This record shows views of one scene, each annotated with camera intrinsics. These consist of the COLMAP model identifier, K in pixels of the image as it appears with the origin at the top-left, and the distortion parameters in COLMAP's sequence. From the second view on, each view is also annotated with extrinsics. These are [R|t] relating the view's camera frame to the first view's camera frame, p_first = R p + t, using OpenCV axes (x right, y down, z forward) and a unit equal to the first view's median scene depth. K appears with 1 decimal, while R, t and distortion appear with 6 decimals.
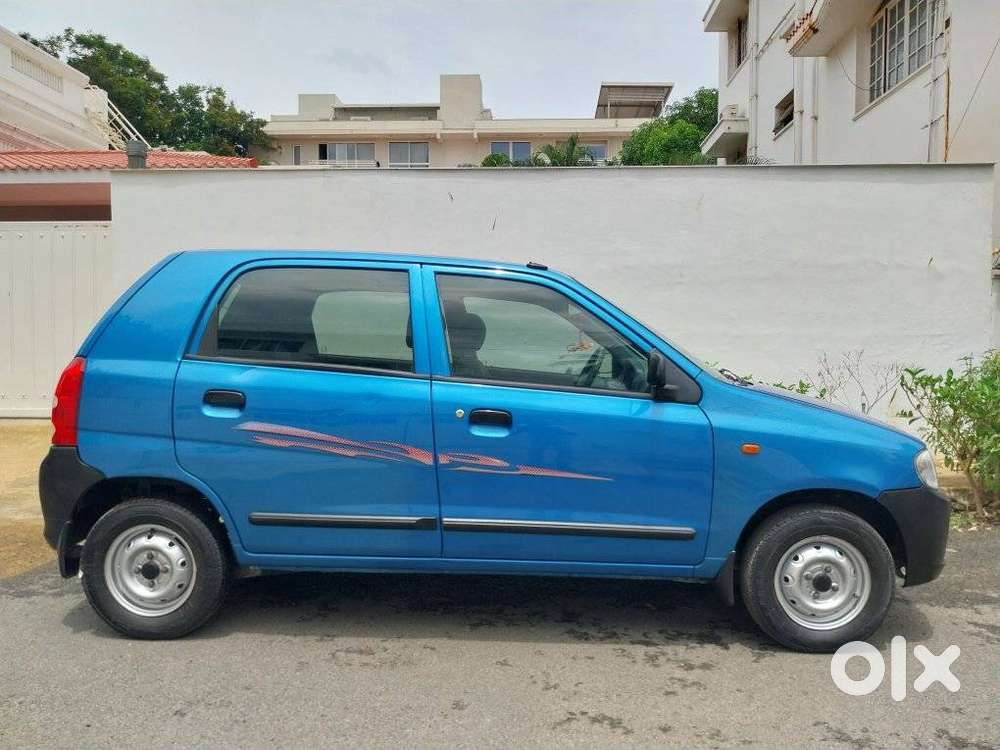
lens RADIAL K [[756.7, 0, 515.9], [0, 756.7, 375.5], [0, 0, 1]] dist [0.007016, -0.016523]
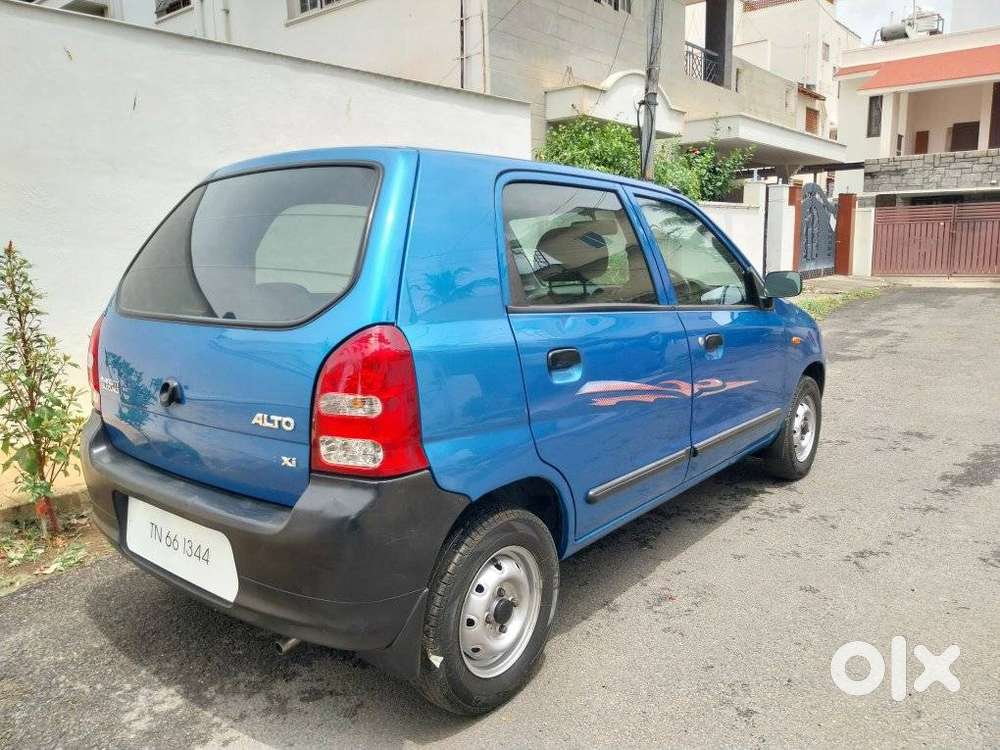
lens RADIAL K [[756.7, 0, 504.9], [0, 756.7, 373.6], [0, 0, 1]] dist [0.007016, -0.016523]
pose [[0.607066, -0.153741, 0.779637, -0.946172], [0.054906, 0.986877, 0.151855, -0.068250], [-0.792752, -0.049379, 0.607541, 0.541866]]
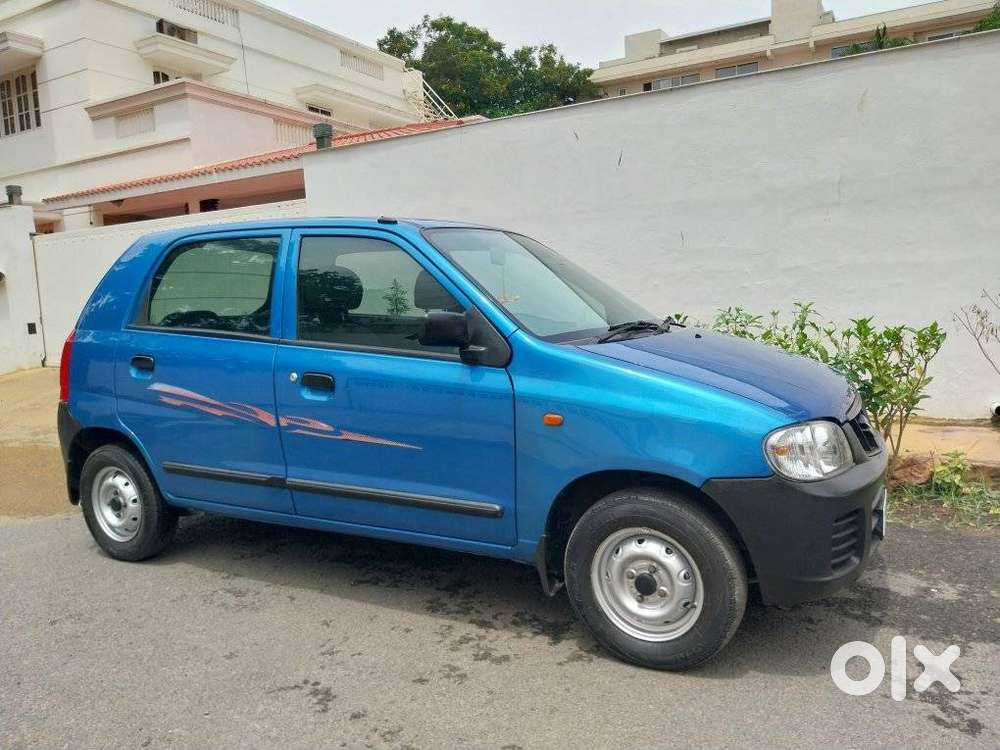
lens RADIAL K [[756.7, 0, 509.8], [0, 756.7, 371.8], [0, 0, 1]] dist [0.007016, -0.016523]
pose [[0.893728, 0.000726, -0.448609, 0.589840], [0.032347, 0.997291, 0.066056, -0.013464], [0.447442, -0.073547, 0.891284, 0.203818]]
